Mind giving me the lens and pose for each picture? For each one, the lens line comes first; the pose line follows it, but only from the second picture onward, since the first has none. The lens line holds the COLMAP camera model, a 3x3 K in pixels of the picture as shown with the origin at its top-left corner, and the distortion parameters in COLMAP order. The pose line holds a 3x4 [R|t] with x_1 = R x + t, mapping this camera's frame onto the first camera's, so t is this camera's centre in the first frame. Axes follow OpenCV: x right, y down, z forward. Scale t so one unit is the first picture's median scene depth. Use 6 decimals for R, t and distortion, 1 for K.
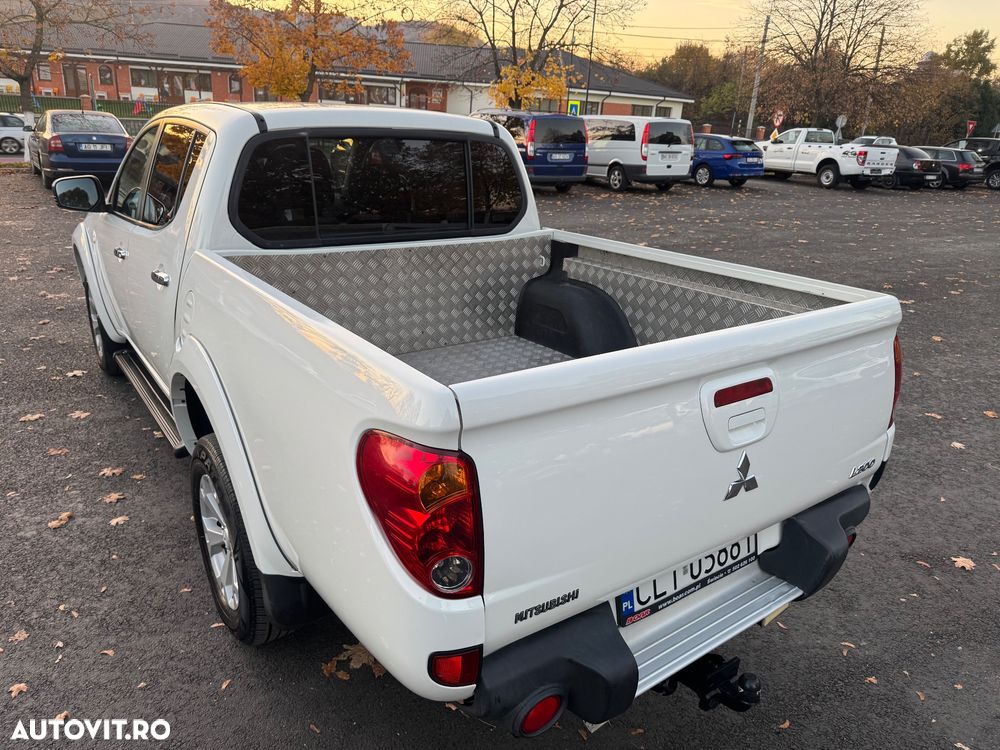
lens RADIAL K [[718.0, 0, 497.2], [0, 718.0, 377.0], [0, 0, 1]] dist [0.022013, -0.030755]
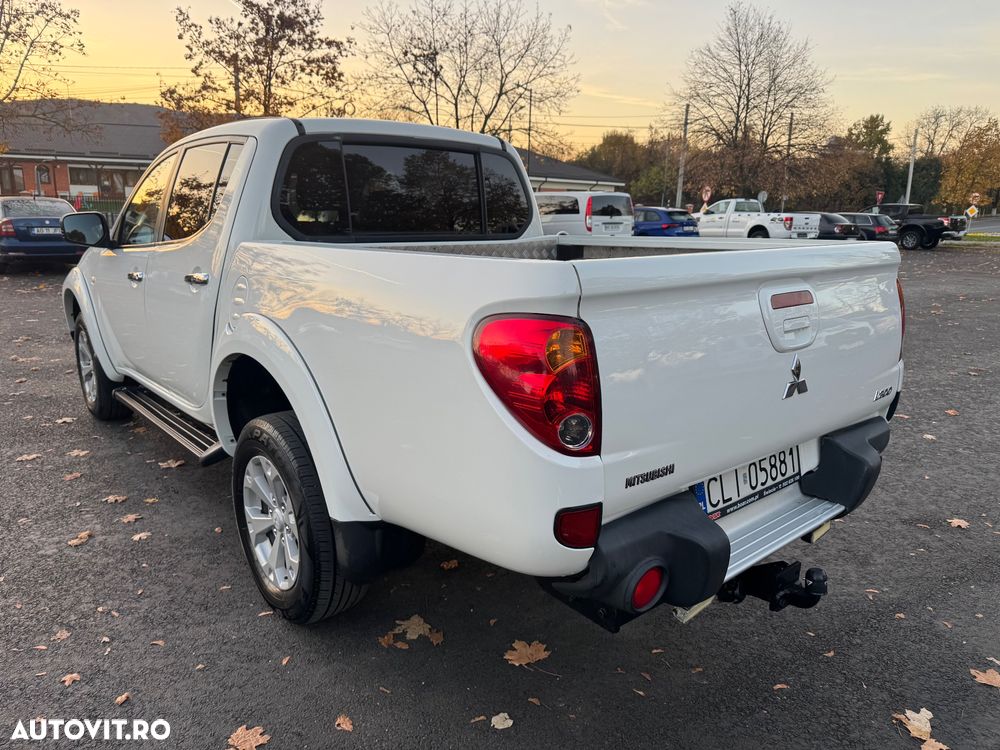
lens RADIAL K [[715.7, 0, 502.6], [0, 715.7, 378.2], [0, 0, 1]] dist [0.026907, -0.040395]
pose [[0.995803, -0.048055, 0.077889, -0.083684], [0.056151, 0.992852, -0.105320, 0.098132], [-0.072271, 0.109252, 0.991383, -0.028390]]
